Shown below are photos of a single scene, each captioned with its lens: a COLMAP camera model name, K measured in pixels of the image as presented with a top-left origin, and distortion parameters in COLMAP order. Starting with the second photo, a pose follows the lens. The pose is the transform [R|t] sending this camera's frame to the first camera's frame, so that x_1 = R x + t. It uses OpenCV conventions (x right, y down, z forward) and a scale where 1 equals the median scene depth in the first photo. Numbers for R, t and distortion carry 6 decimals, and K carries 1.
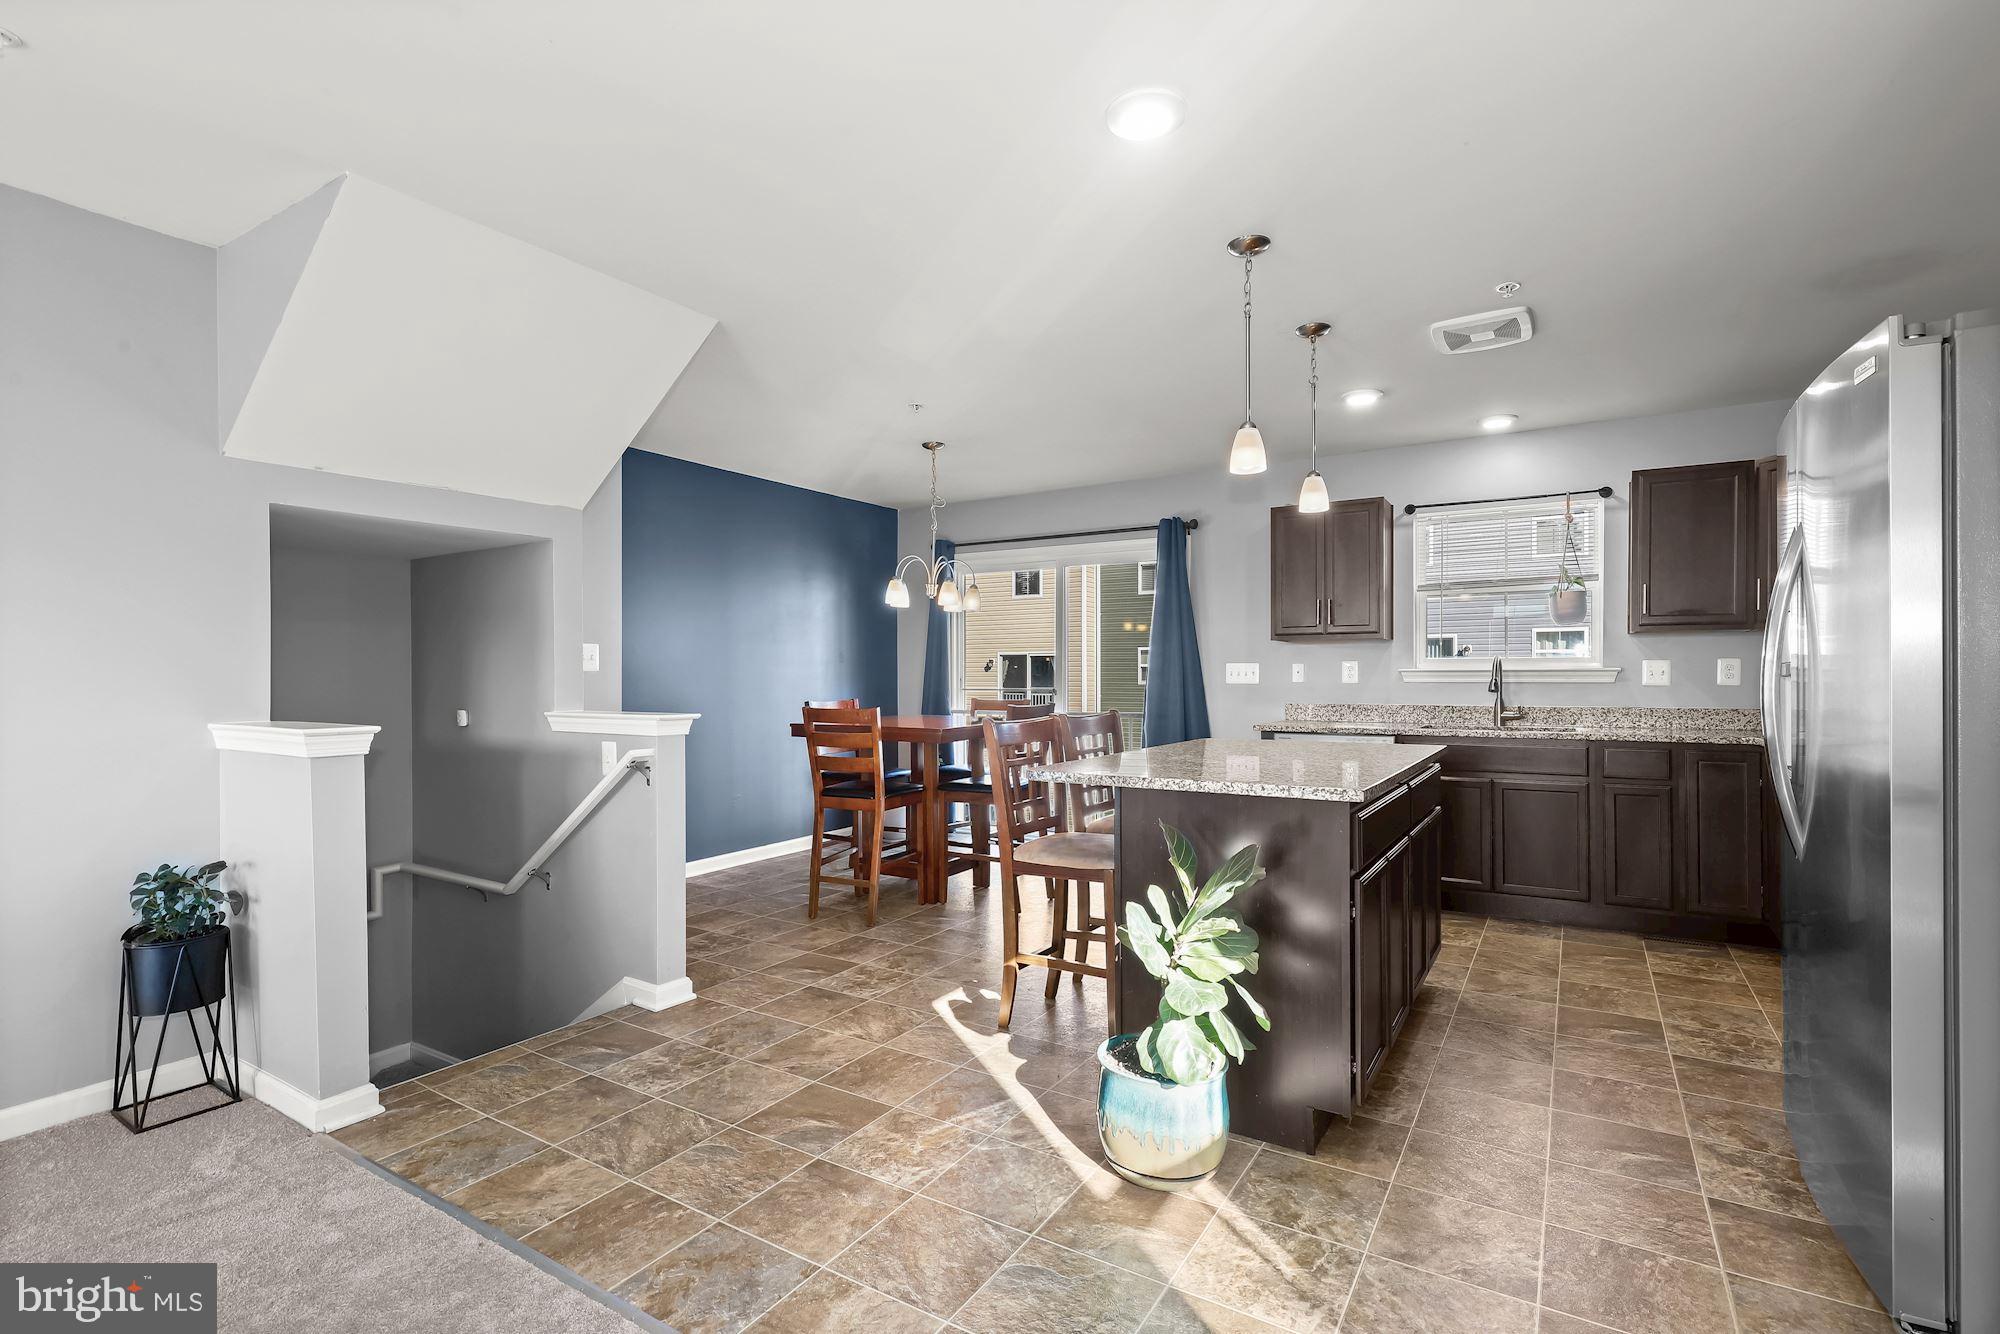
lens RADIAL K [[930.6, 0, 1015.2], [0, 930.6, 684.9], [0, 0, 1]] dist [0.003443, 0.000063]
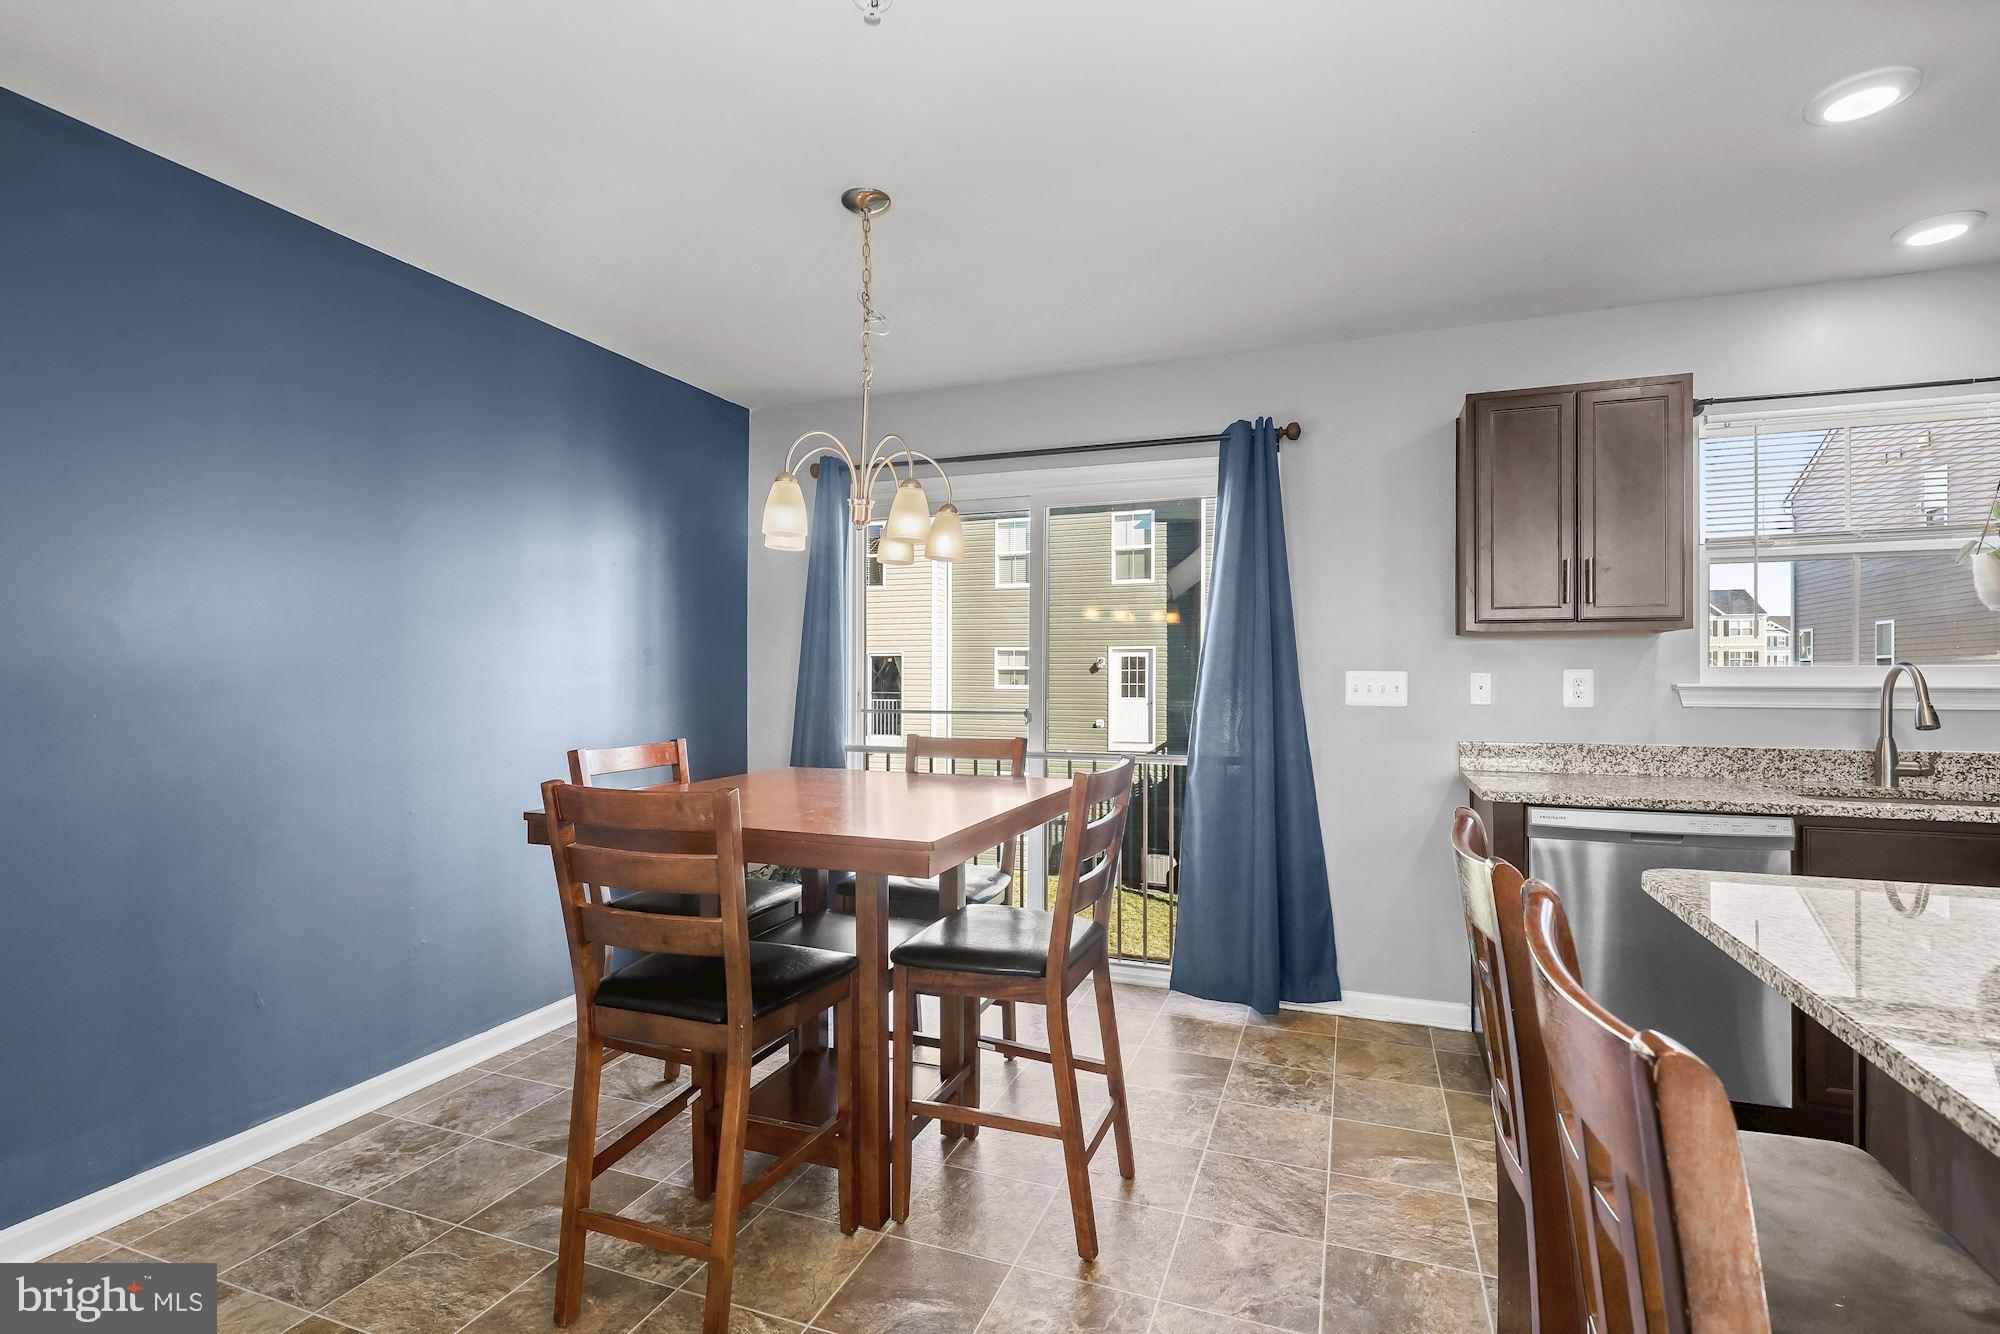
lens RADIAL K [[930.6, 0, 999.9], [0, 930.6, 662.9], [0, 0, 1]] dist [0.003443, 0.000063]
pose [[0.978199, 0.011384, 0.207357, -0.115537], [-0.006112, 0.999642, -0.026049, -0.012824], [-0.207580, 0.024214, 0.977918, 0.527966]]
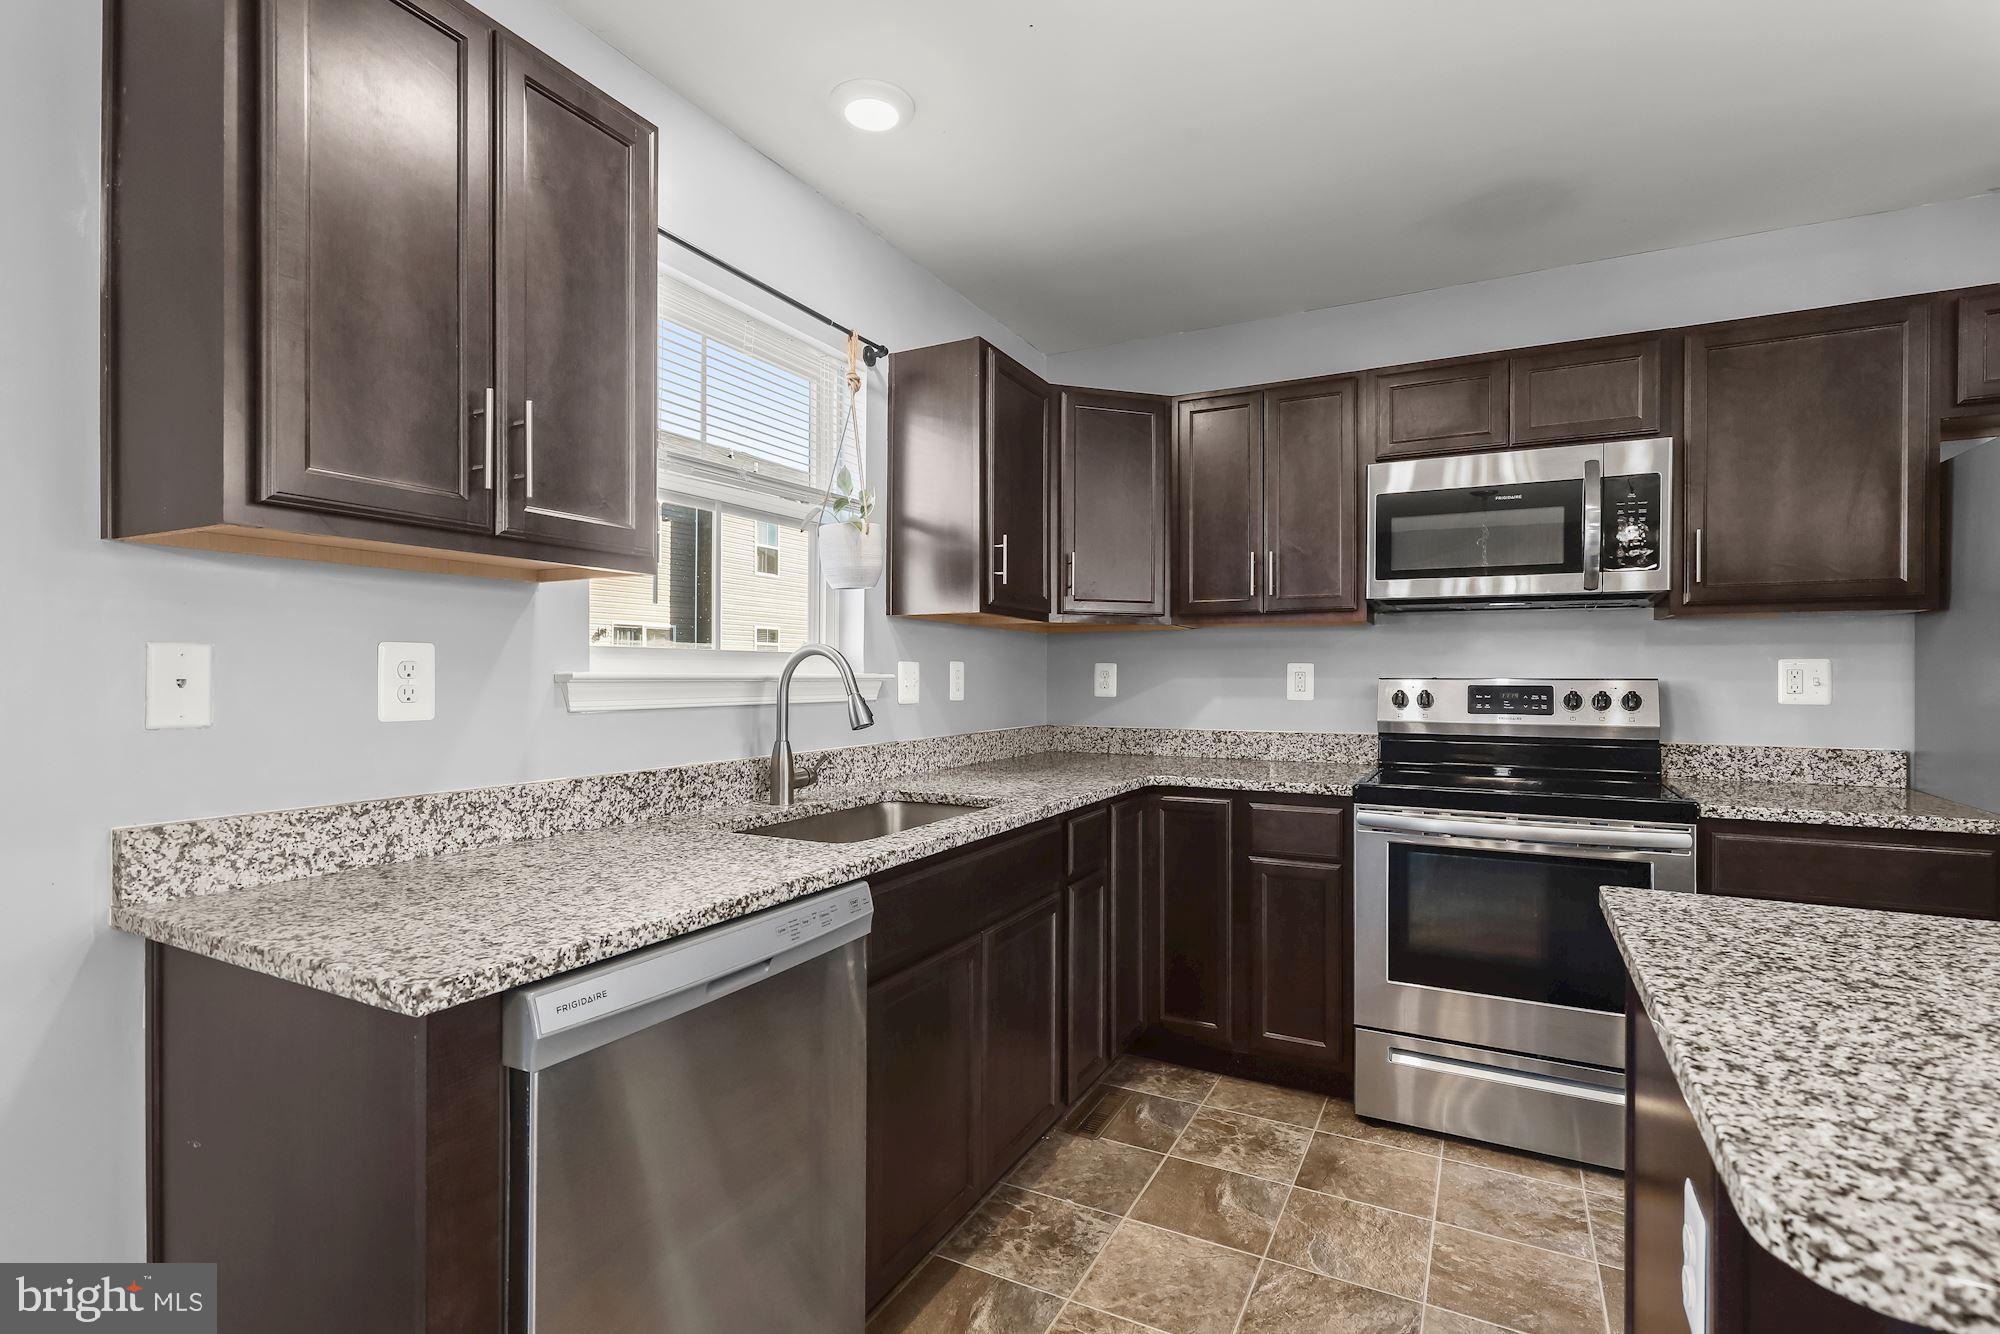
lens RADIAL K [[930.6, 0, 1010.9], [0, 930.6, 673.7], [0, 0, 1]] dist [0.003443, 0.000063]
pose [[-0.085322, 0.007941, 0.996322, 0.071316], [0.010095, 0.999924, -0.007105, -0.013018], [-0.996302, 0.009452, -0.085396, 0.881518]]
